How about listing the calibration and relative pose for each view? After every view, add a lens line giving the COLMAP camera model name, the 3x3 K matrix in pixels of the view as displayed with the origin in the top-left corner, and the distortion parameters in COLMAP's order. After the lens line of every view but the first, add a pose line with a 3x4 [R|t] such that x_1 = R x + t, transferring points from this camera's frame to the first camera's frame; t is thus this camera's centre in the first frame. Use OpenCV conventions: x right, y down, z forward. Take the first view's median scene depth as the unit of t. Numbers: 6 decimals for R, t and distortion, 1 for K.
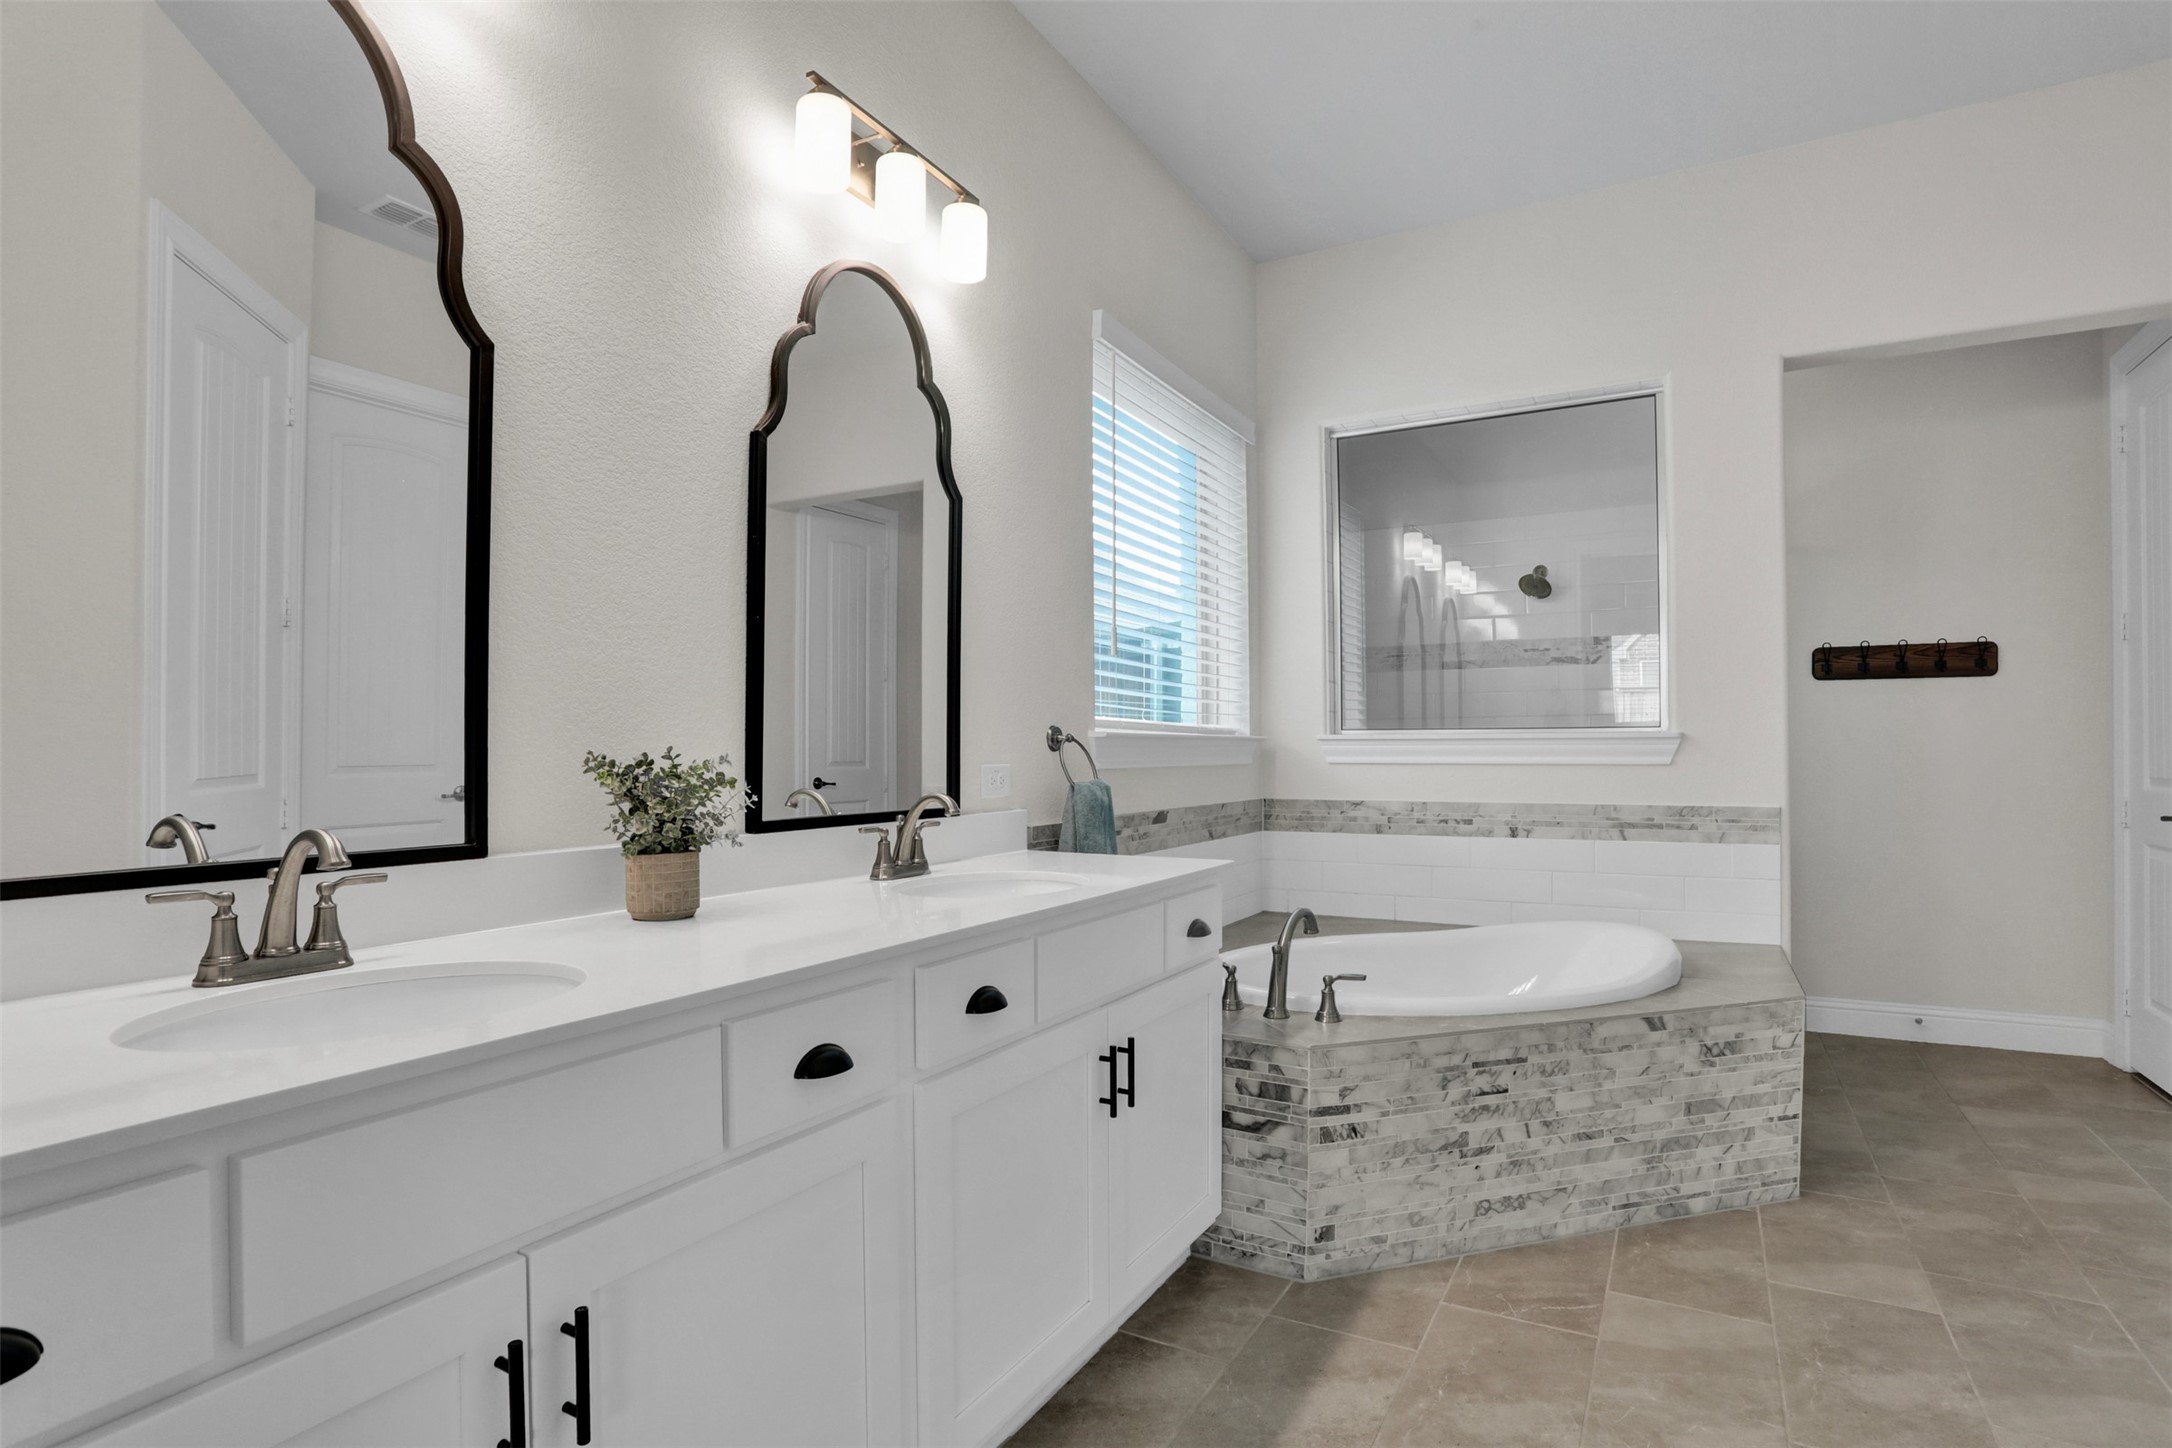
lens RADIAL K [[1109.4, 0, 1093.7], [0, 1109.4, 791.4], [0, 0, 1]] dist [-0.079202, 0.057533]
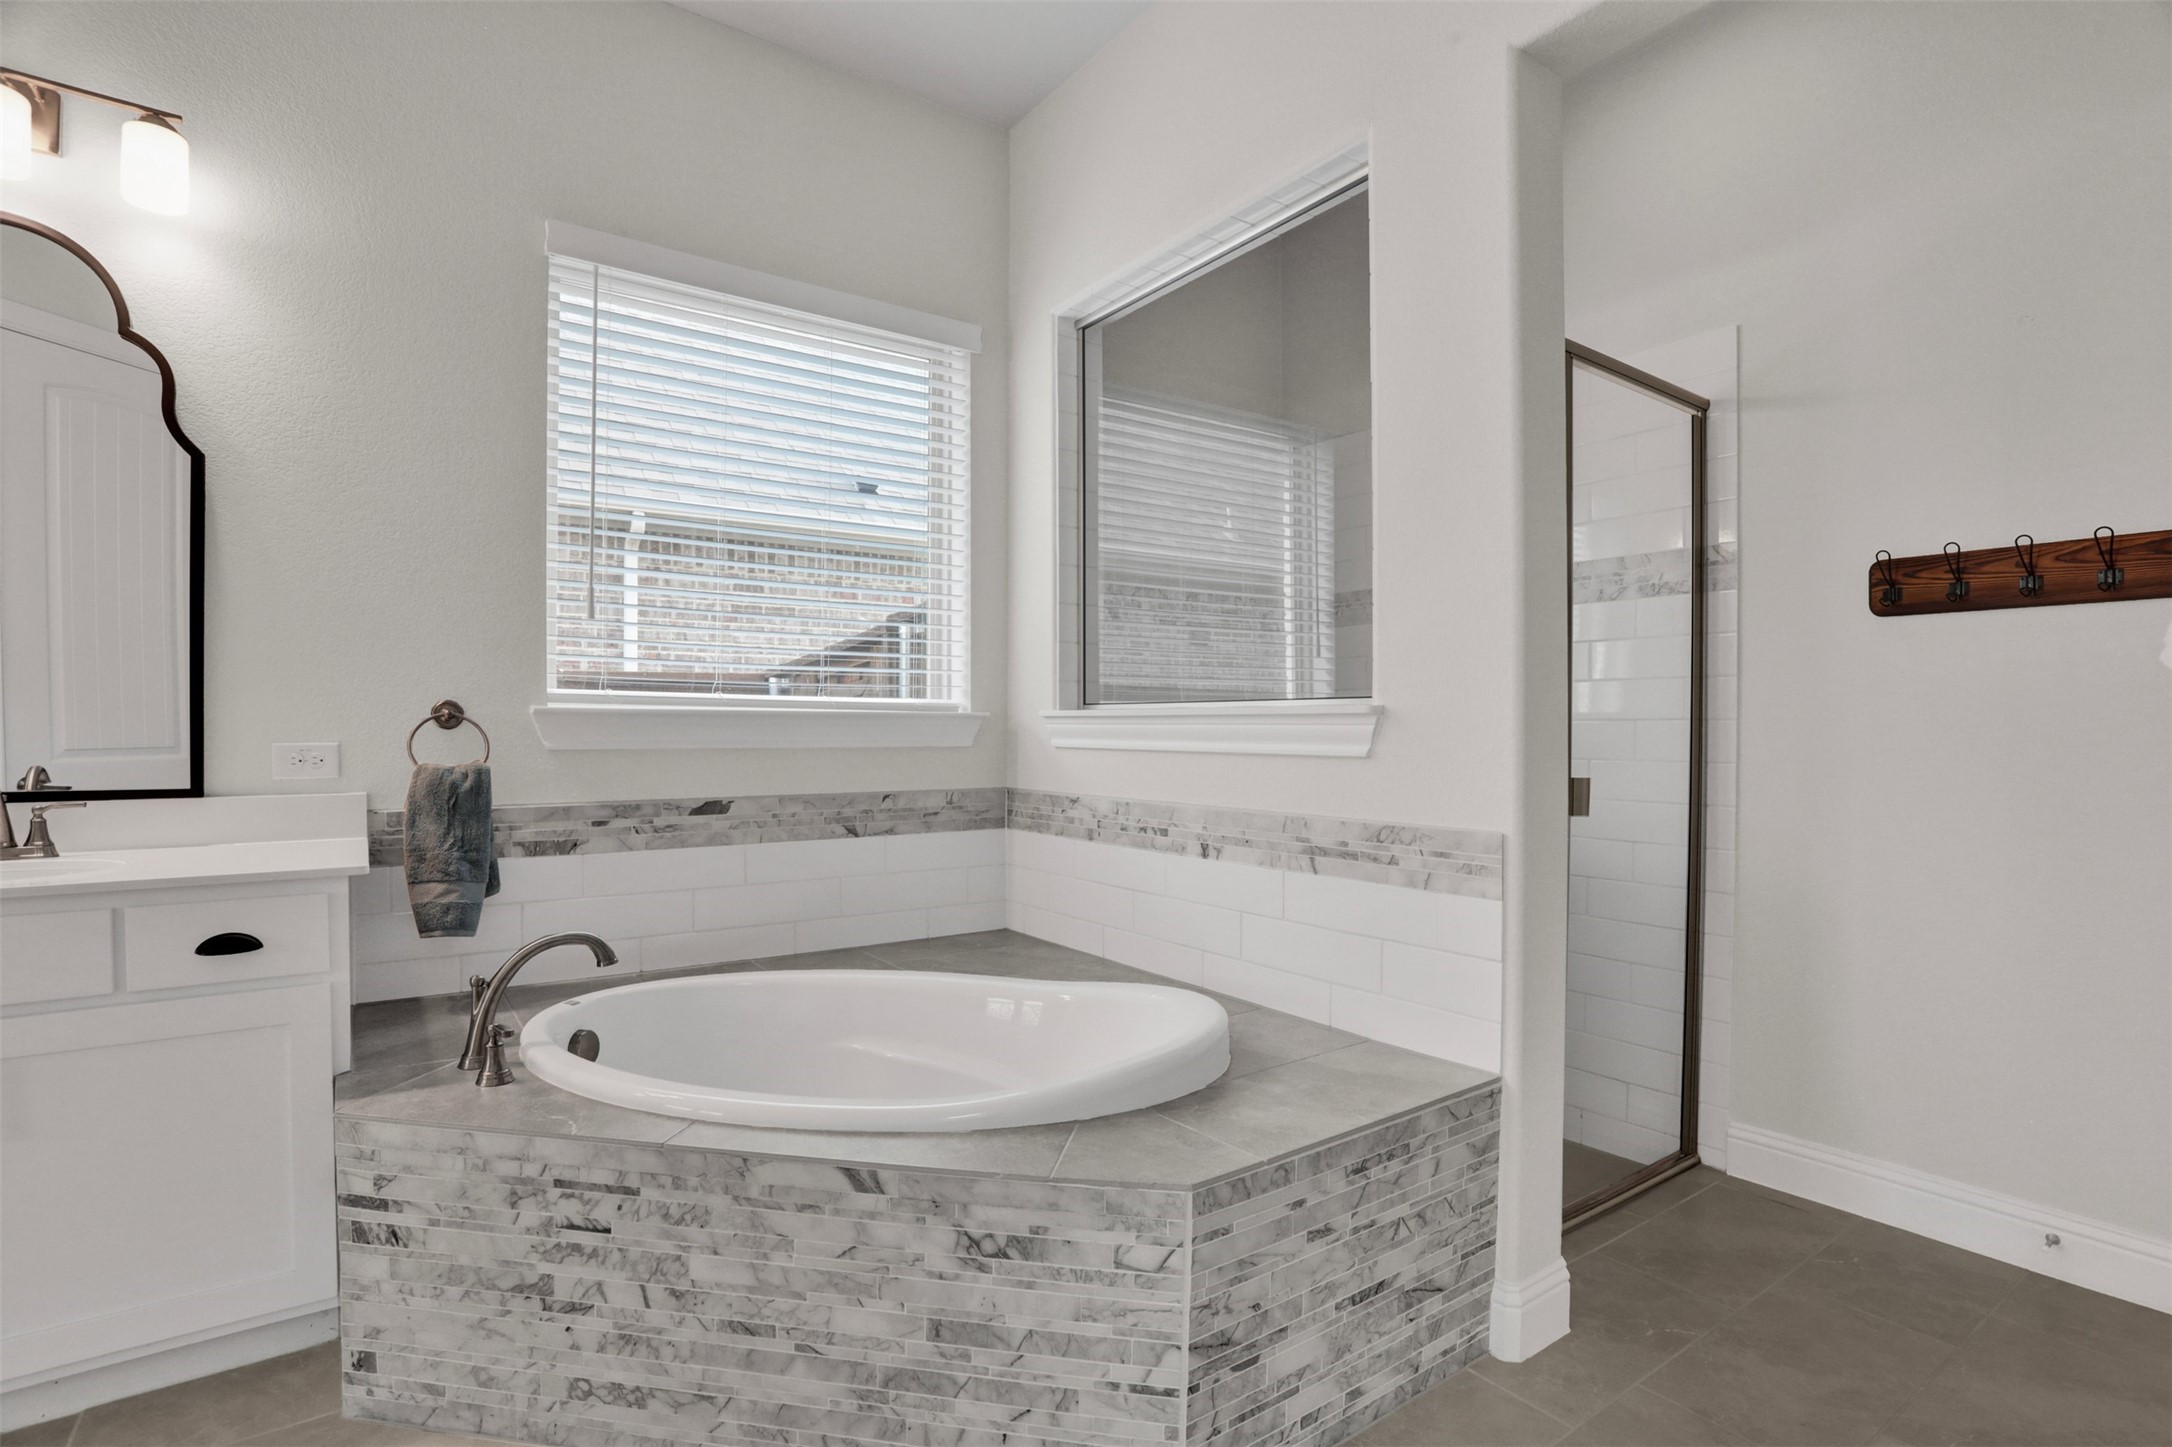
lens RADIAL K [[1065.4, 0, 1115.4], [0, 1065.4, 754.9], [0, 0, 1]] dist [-0.075099, 0.035461]
pose [[0.896323, 0.018475, -0.443017, 0.907893], [-0.022152, 0.999750, -0.003125, -0.028946], [0.442848, 0.012615, 0.896508, 0.530244]]
